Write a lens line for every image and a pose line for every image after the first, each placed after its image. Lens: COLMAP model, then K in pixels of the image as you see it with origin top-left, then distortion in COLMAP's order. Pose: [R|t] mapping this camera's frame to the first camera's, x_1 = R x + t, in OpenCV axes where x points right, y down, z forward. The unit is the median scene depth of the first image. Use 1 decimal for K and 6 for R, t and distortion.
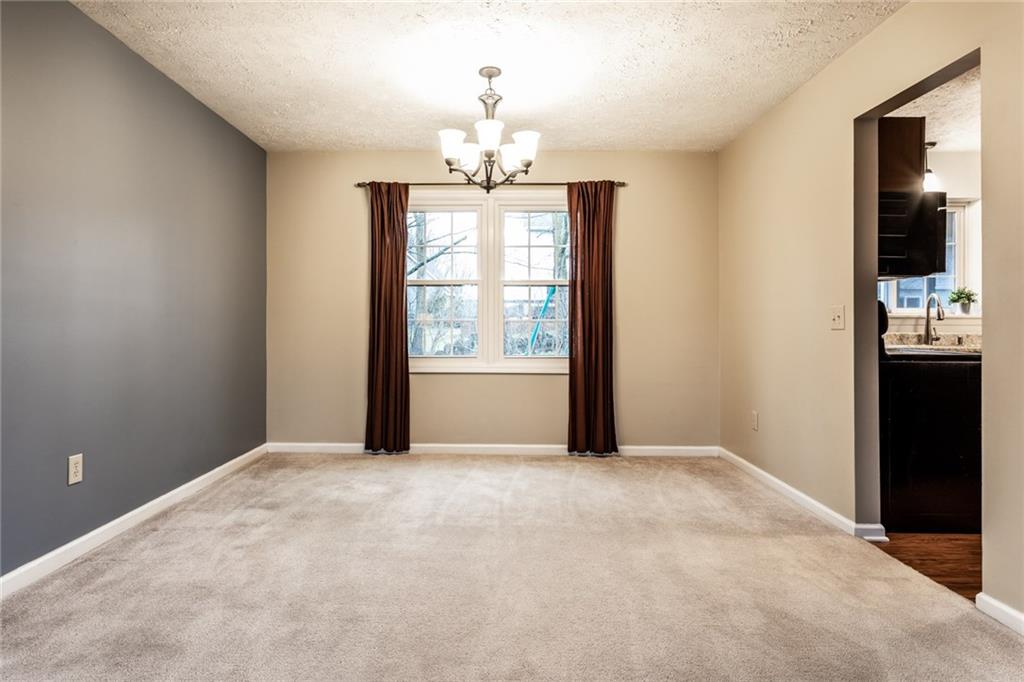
lens RADIAL K [[594.9, 0, 483.0], [0, 594.9, 323.6], [0, 0, 1]] dist [0.003397, 0.000800]
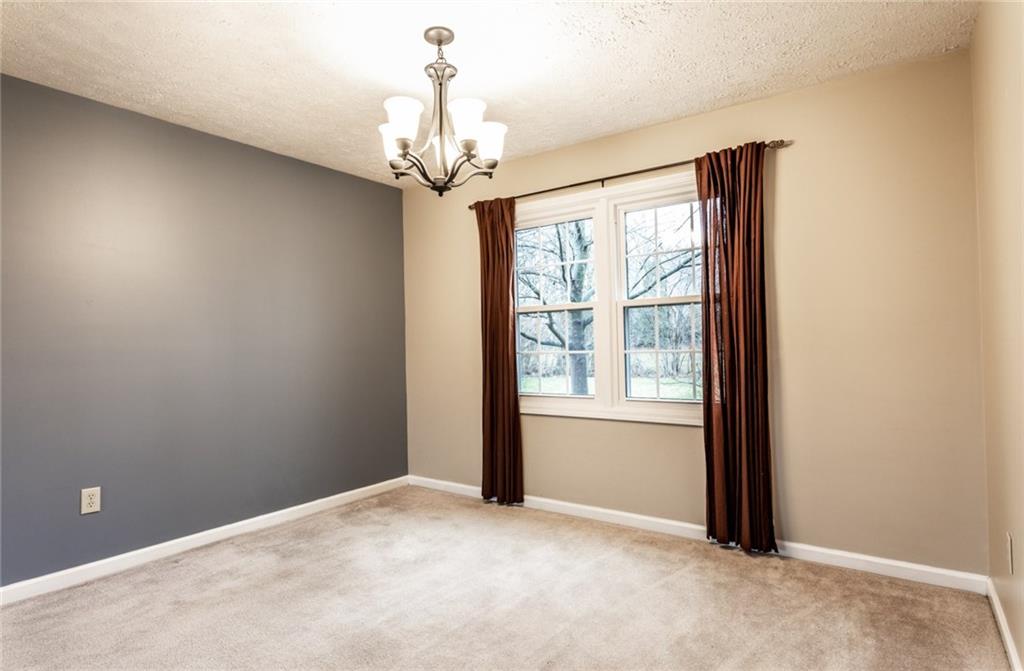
lens RADIAL K [[556.0, 0, 512.0], [0, 556.0, 335.5], [0, 0, 1]] dist [-0.001929, 0.000361]
pose [[0.825164, -0.029380, -0.564129, 0.332218], [0.025144, 0.999567, -0.015278, -0.019787], [0.564334, -0.001578, 0.825545, 0.325188]]
